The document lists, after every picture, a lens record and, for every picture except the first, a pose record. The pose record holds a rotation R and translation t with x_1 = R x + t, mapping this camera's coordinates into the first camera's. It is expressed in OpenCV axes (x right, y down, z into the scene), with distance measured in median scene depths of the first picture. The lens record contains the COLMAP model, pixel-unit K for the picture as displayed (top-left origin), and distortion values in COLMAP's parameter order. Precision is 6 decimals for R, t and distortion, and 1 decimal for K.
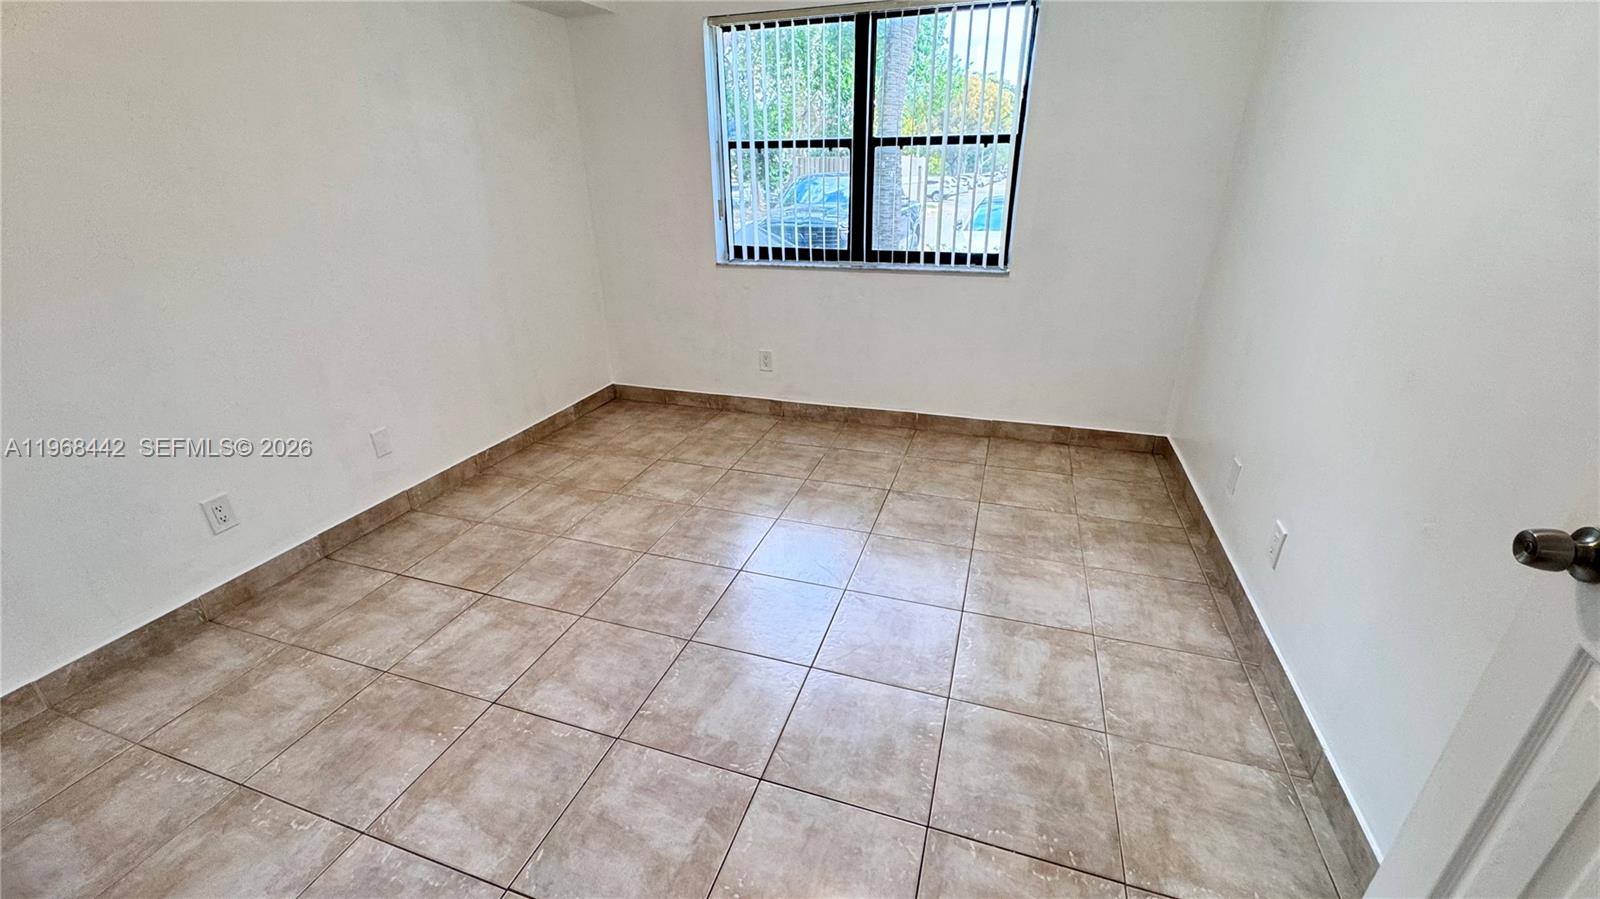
lens RADIAL K [[636.3, 0, 796.9], [0, 636.3, 448.8], [0, 0, 1]] dist [-0.004110, 0.000290]
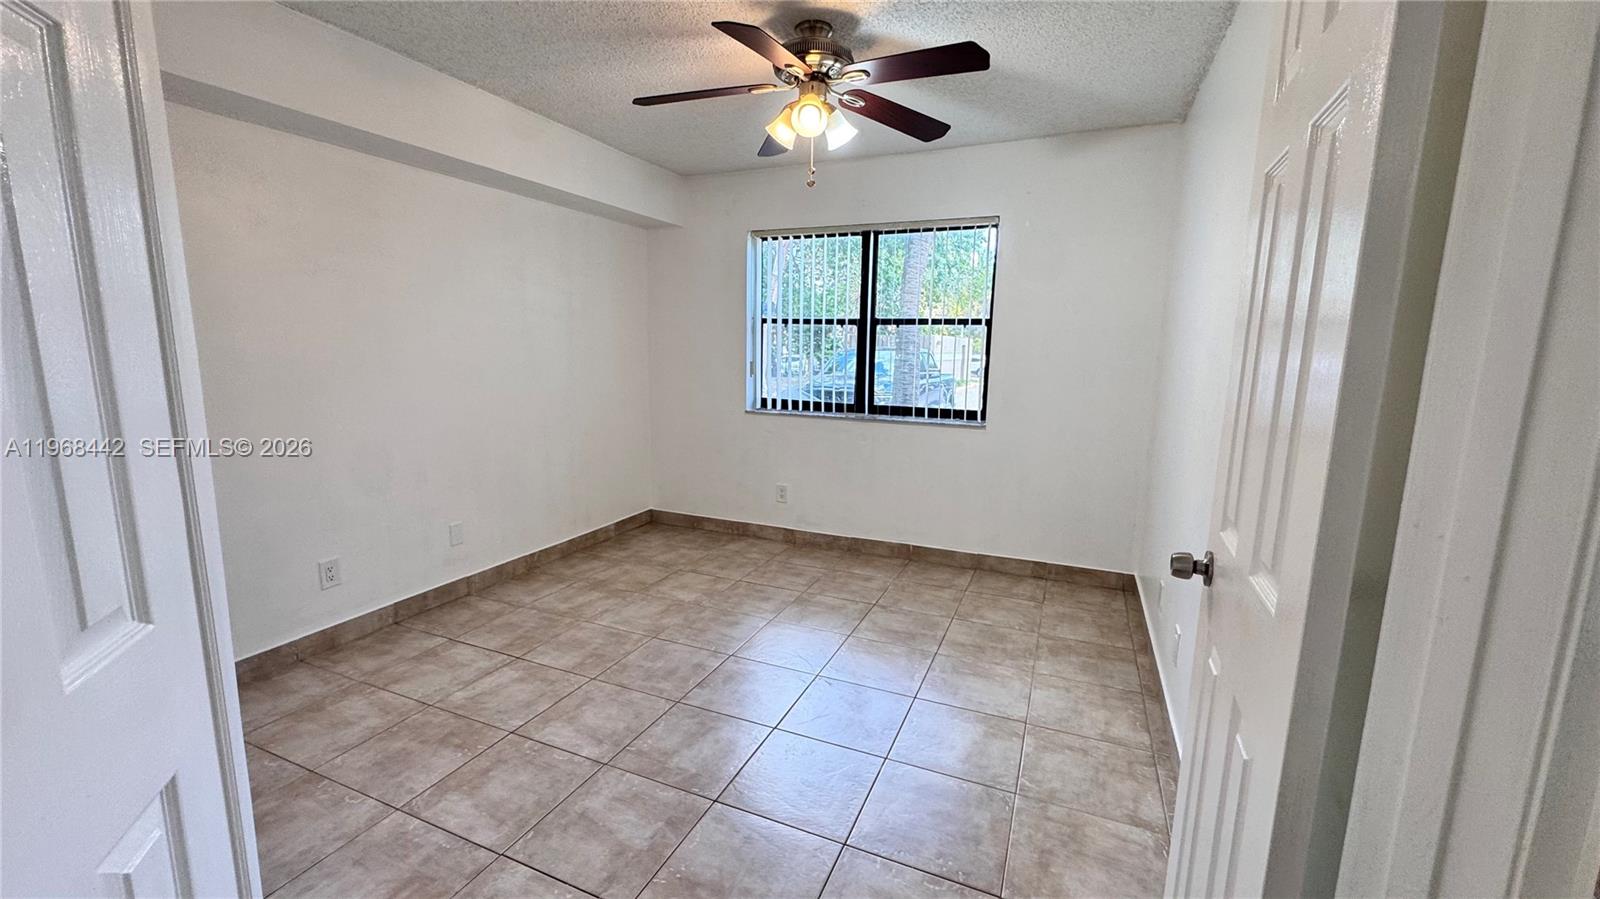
lens RADIAL K [[636.3, 0, 796.9], [0, 636.3, 448.8], [0, 0, 1]] dist [-0.004110, 0.000290]
pose [[0.995743, 0.043584, -0.081221, 0.101827], [-0.062426, 0.967175, -0.246324, 0.097688], [0.067819, 0.250346, 0.965778, -0.197075]]
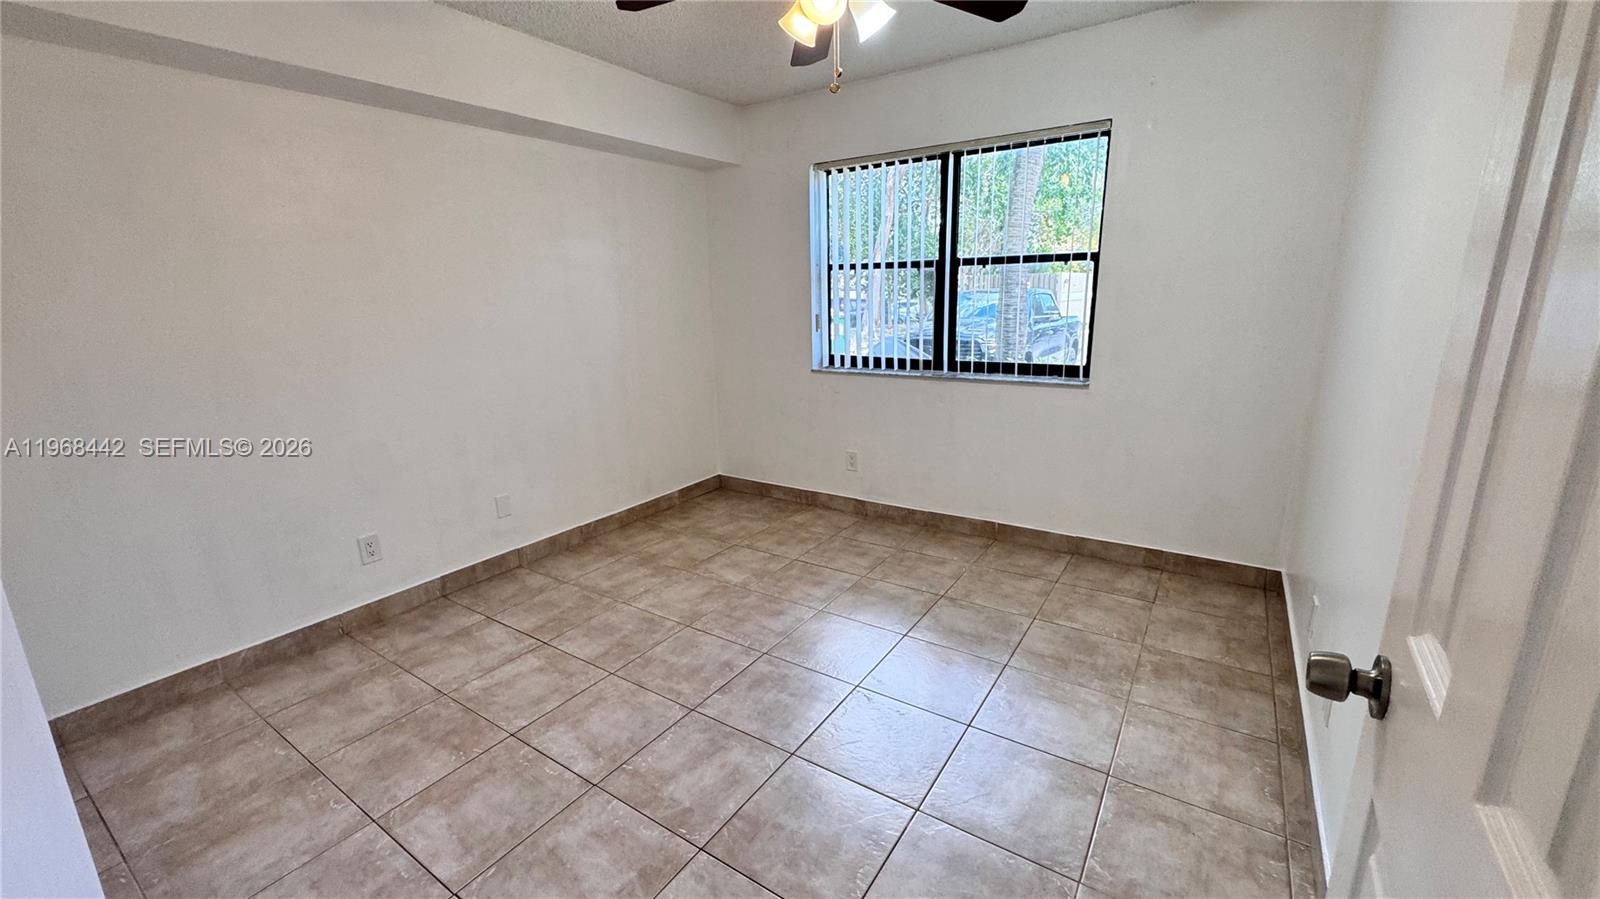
lens RADIAL K [[636.3, 0, 796.9], [0, 636.3, 448.8], [0, 0, 1]] dist [-0.004110, 0.000290]
pose [[0.964707, 0.053612, -0.257810, 0.196791], [-0.095528, 0.983611, -0.152915, 0.015389], [0.245387, 0.172146, 0.954018, -0.032703]]
